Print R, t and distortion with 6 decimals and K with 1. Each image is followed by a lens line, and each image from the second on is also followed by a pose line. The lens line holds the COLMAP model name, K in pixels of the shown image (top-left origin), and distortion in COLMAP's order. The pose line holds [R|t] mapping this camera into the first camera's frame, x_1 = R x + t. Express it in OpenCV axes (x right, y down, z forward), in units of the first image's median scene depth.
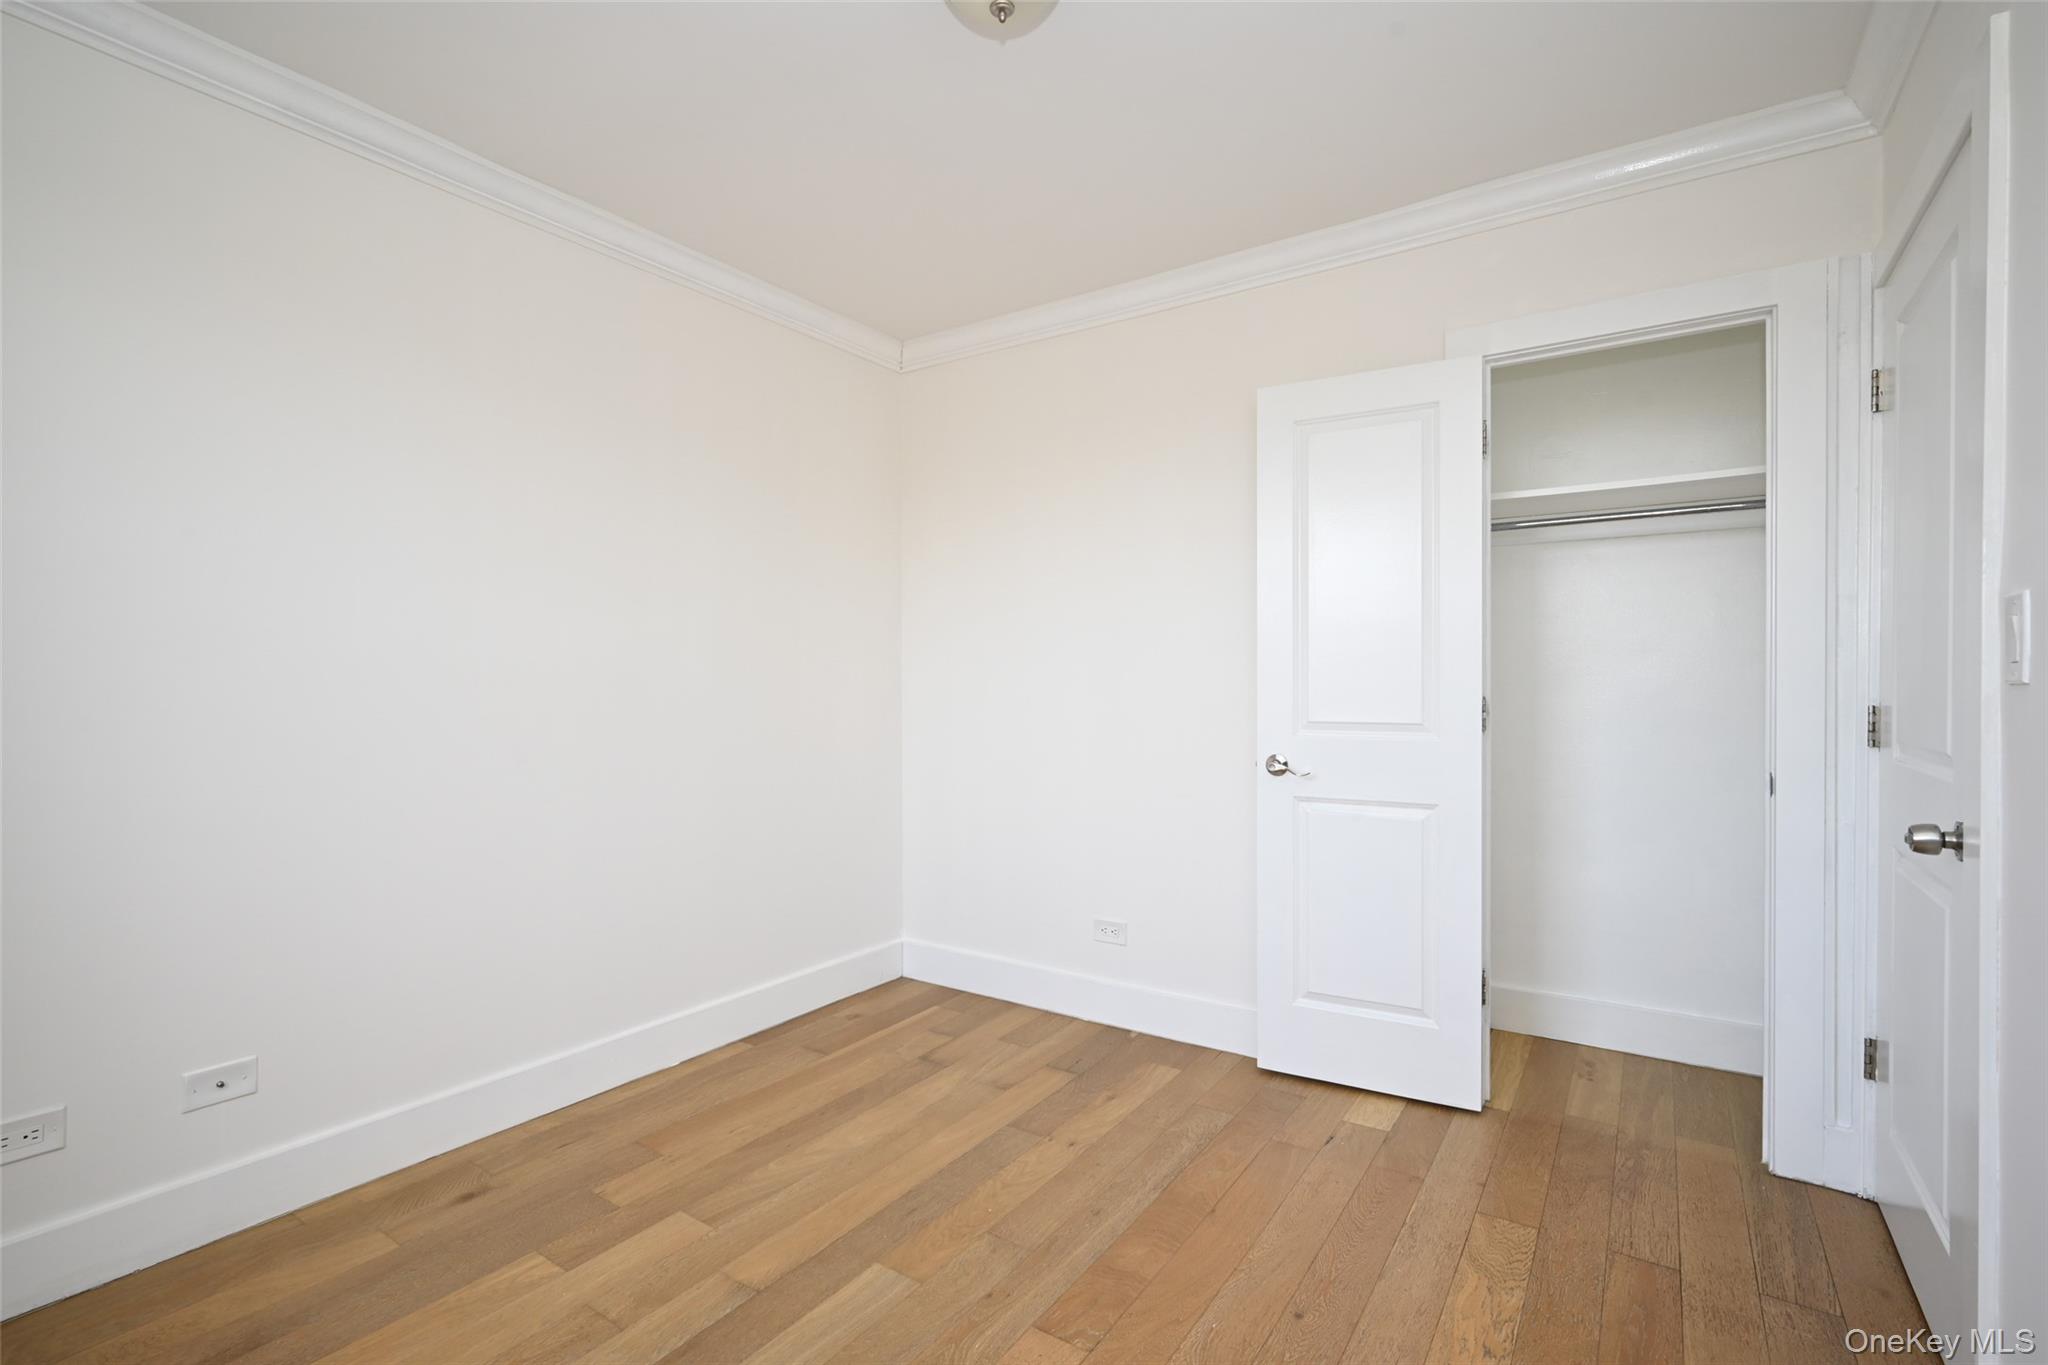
lens RADIAL K [[927.0, 0, 1029.3], [0, 927.0, 683.4], [0, 0, 1]] dist [-0.004253, 0.000201]
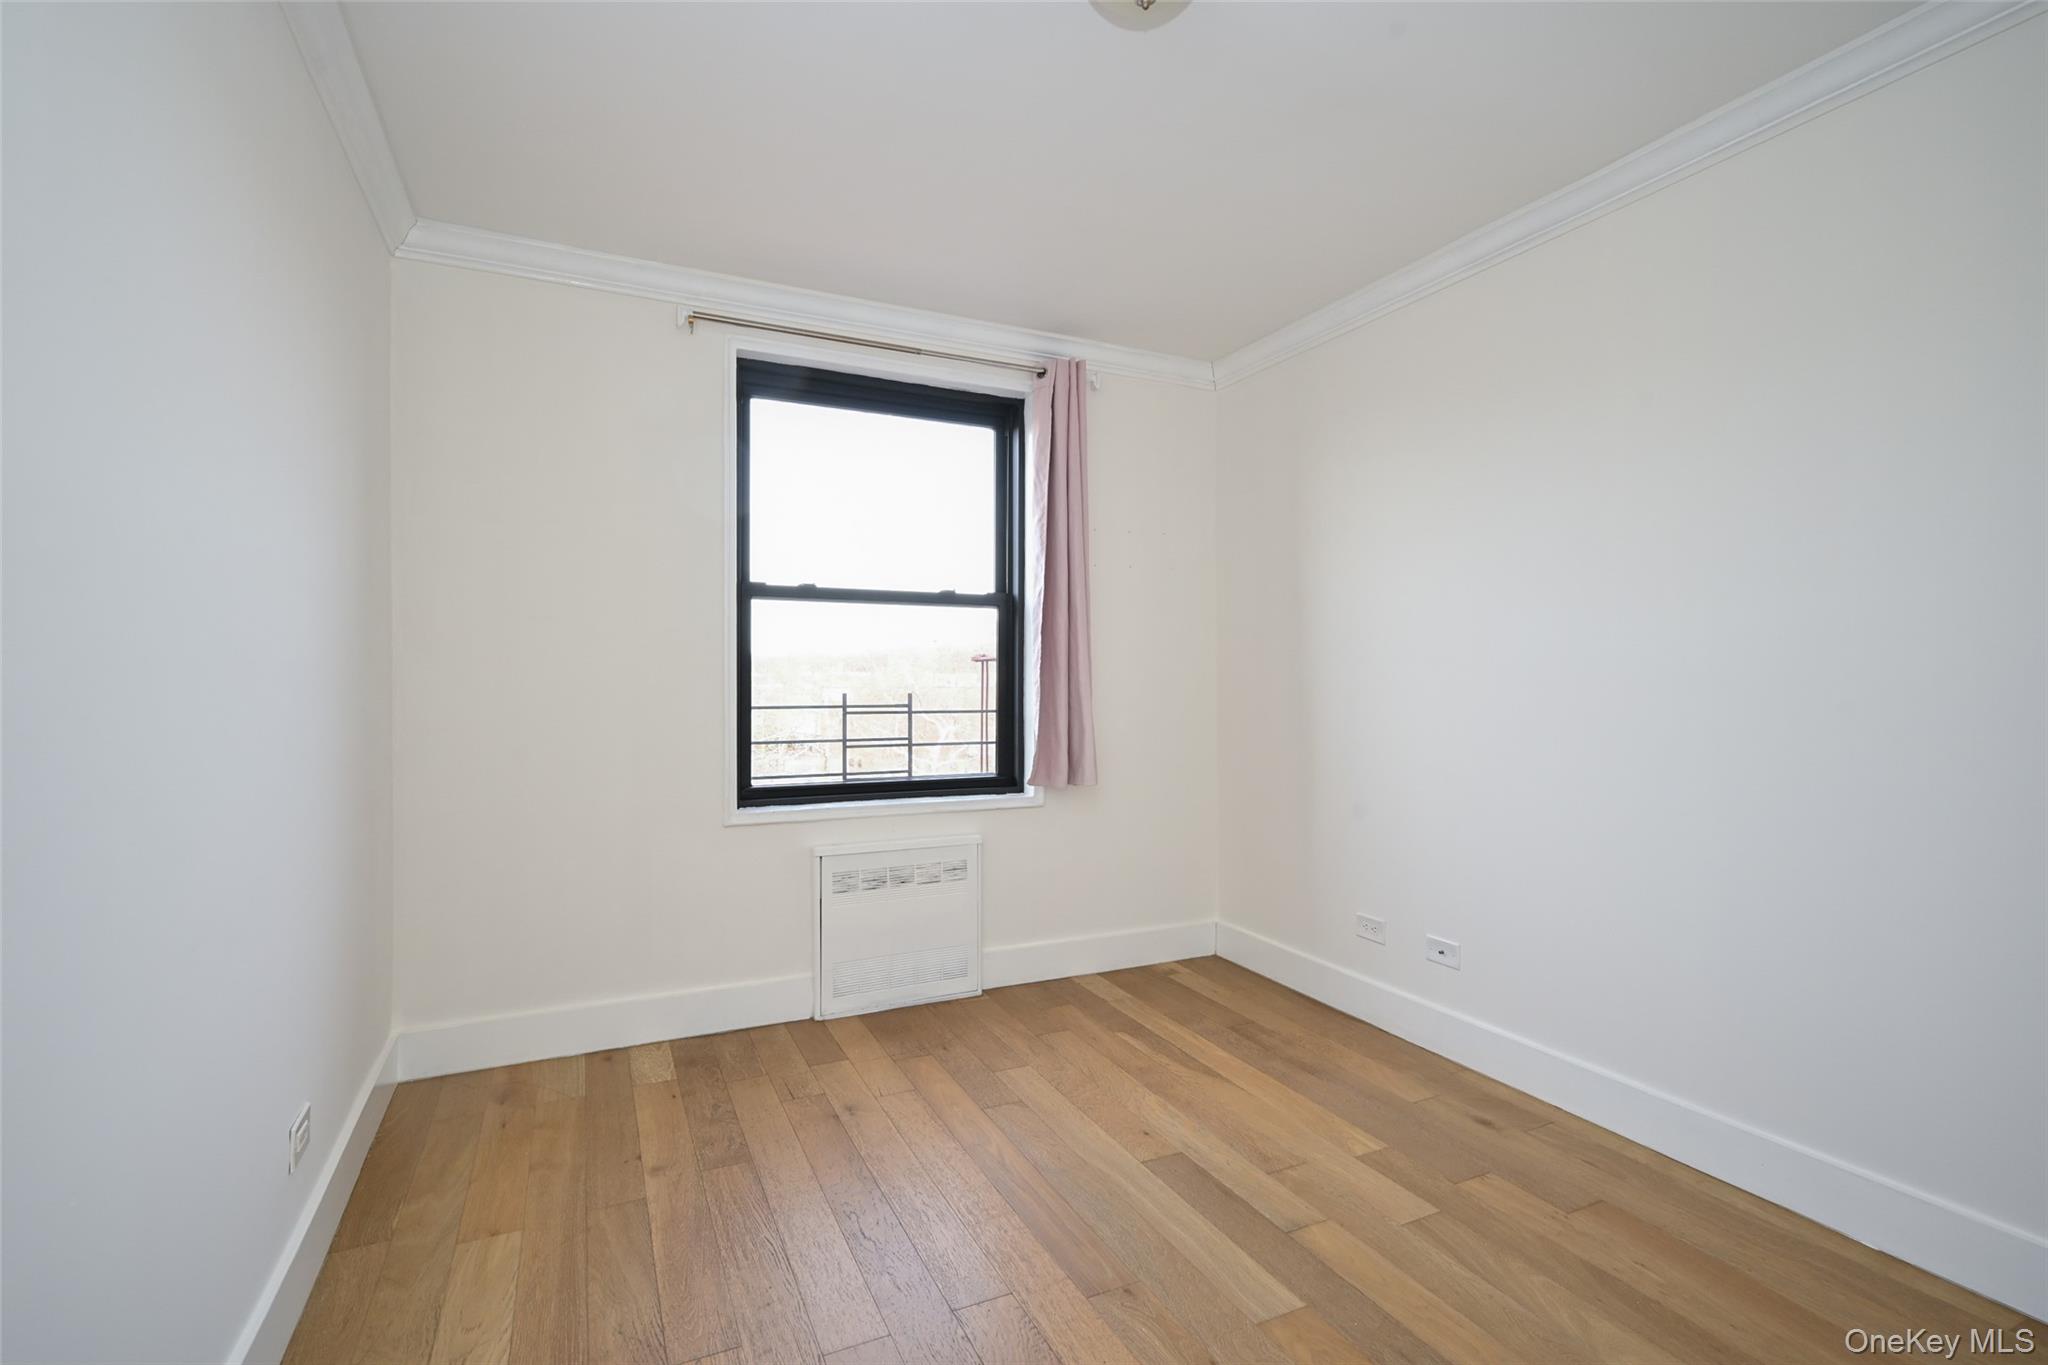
lens RADIAL K [[927.0, 0, 1023.4], [0, 927.0, 680.5], [0, 0, 1]] dist [-0.004253, 0.000201]
pose [[-0.507719, -0.000386, -0.861523, 0.715799], [-0.003992, 0.999990, 0.001905, -0.001460], [0.861513, 0.004407, -0.507716, 1.125722]]
